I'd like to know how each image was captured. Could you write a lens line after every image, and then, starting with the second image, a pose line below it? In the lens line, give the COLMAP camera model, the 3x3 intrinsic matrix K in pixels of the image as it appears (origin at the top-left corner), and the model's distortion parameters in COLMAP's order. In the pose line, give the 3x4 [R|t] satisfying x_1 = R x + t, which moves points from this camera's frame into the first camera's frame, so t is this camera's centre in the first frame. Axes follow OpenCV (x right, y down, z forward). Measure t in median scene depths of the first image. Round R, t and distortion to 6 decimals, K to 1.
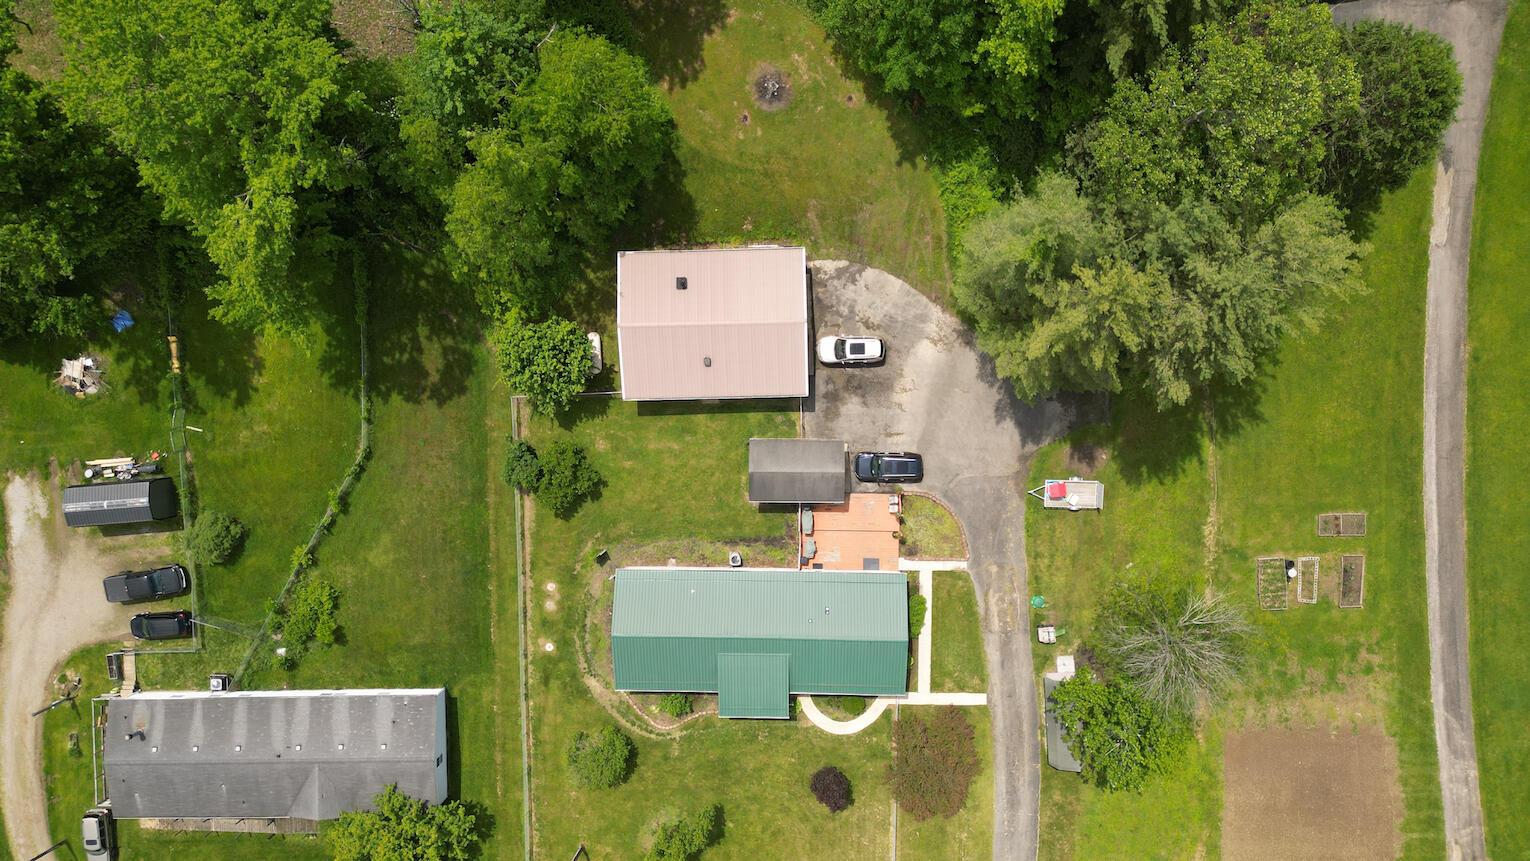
lens RADIAL K [[1080.3, 0, 779.4], [0, 1080.3, 427.9], [0, 0, 1]] dist [0.047784, -0.040181]
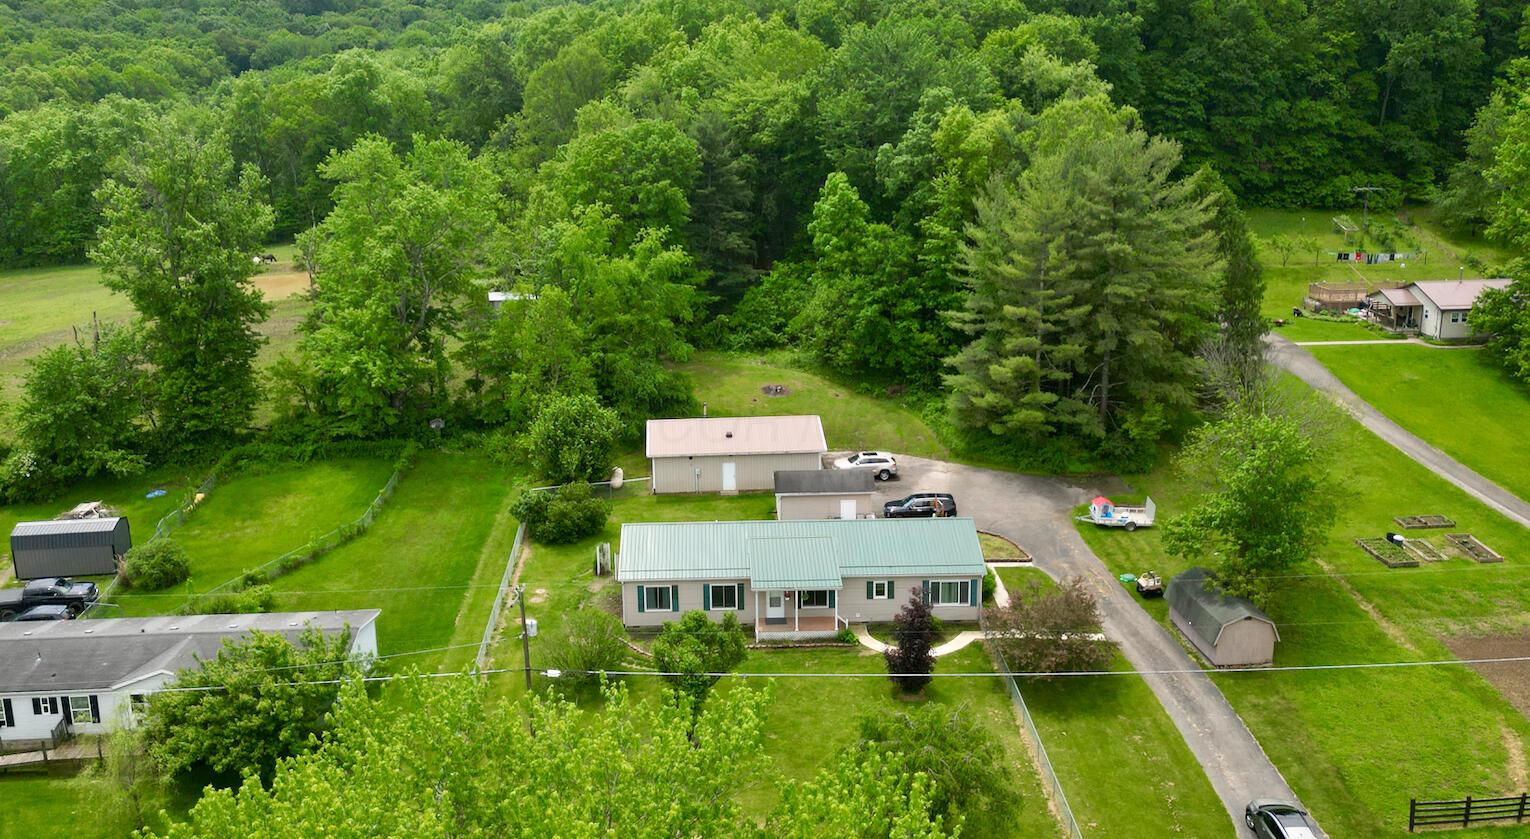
lens RADIAL K [[1322.0, 0, 748.6], [0, 1322.0, 406.8], [0, 0, 1]] dist [0.082192, 0.005604]
pose [[0.999250, -0.002973, 0.038603, -0.091850], [0.038462, 0.190410, -0.980951, 1.136311], [-0.004434, 0.981700, 0.190381, 0.679684]]
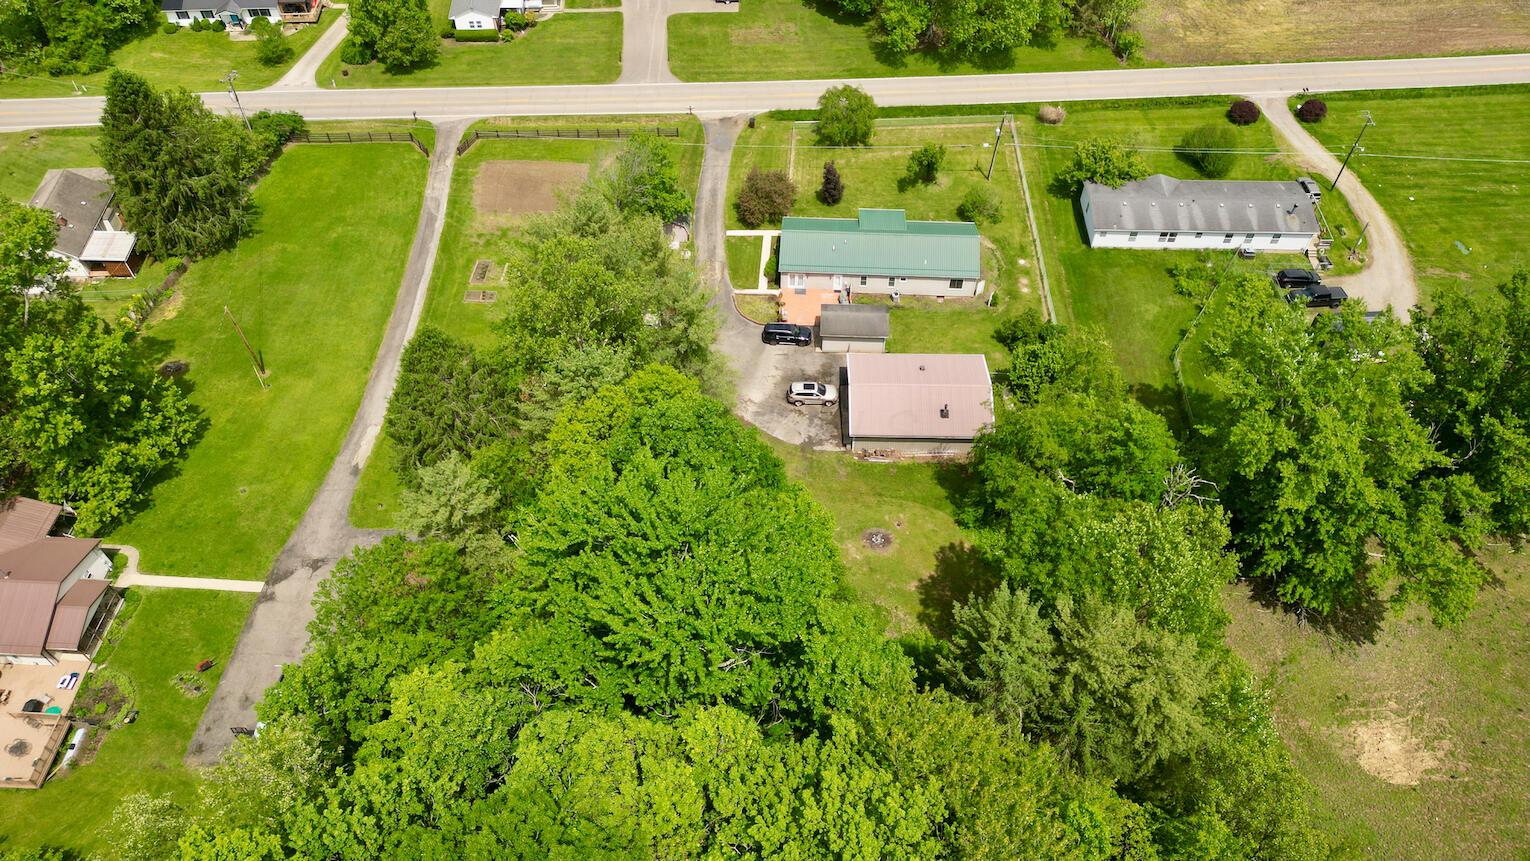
lens RADIAL K [[1080.3, 0, 764.1], [0, 1080.3, 427.6], [0, 0, 1]] dist [0.047784, -0.040181]
pose [[-0.998494, -0.018039, 0.051804, 0.055890], [0.045730, -0.795311, 0.604474, -0.890230], [0.030296, 0.605933, 0.794938, -0.035957]]
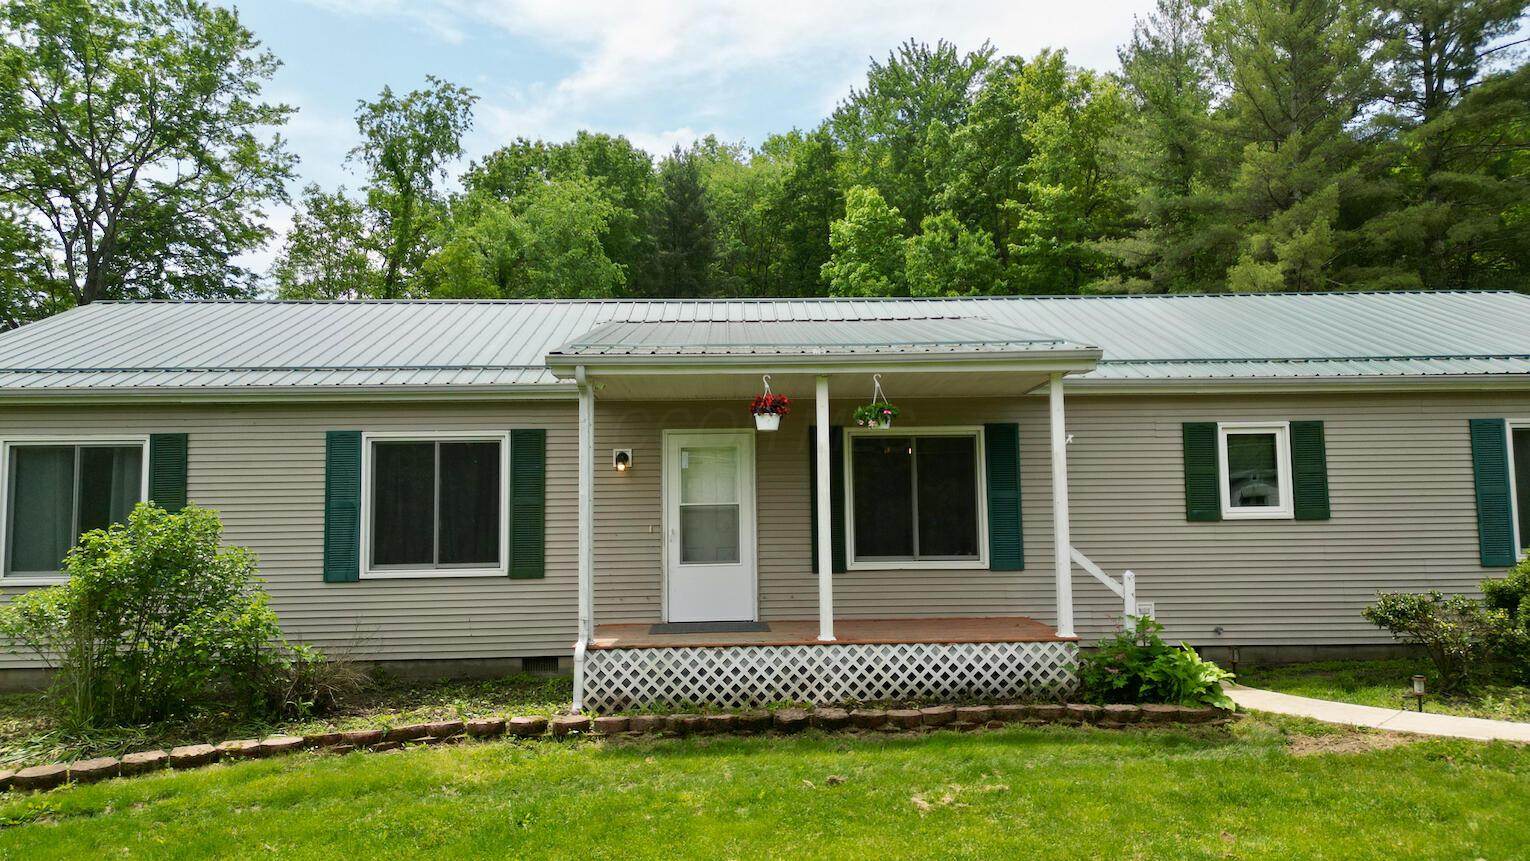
lens RADIAL K [[1080.3, 0, 765.1], [0, 1080.3, 441.3], [0, 0, 1]] dist [0.047784, -0.040181]
pose [[0.999320, 0.003565, 0.036702, -0.034308], [0.036856, -0.127693, -0.991129, 0.381097], [0.001154, 0.991807, -0.127737, 1.003787]]
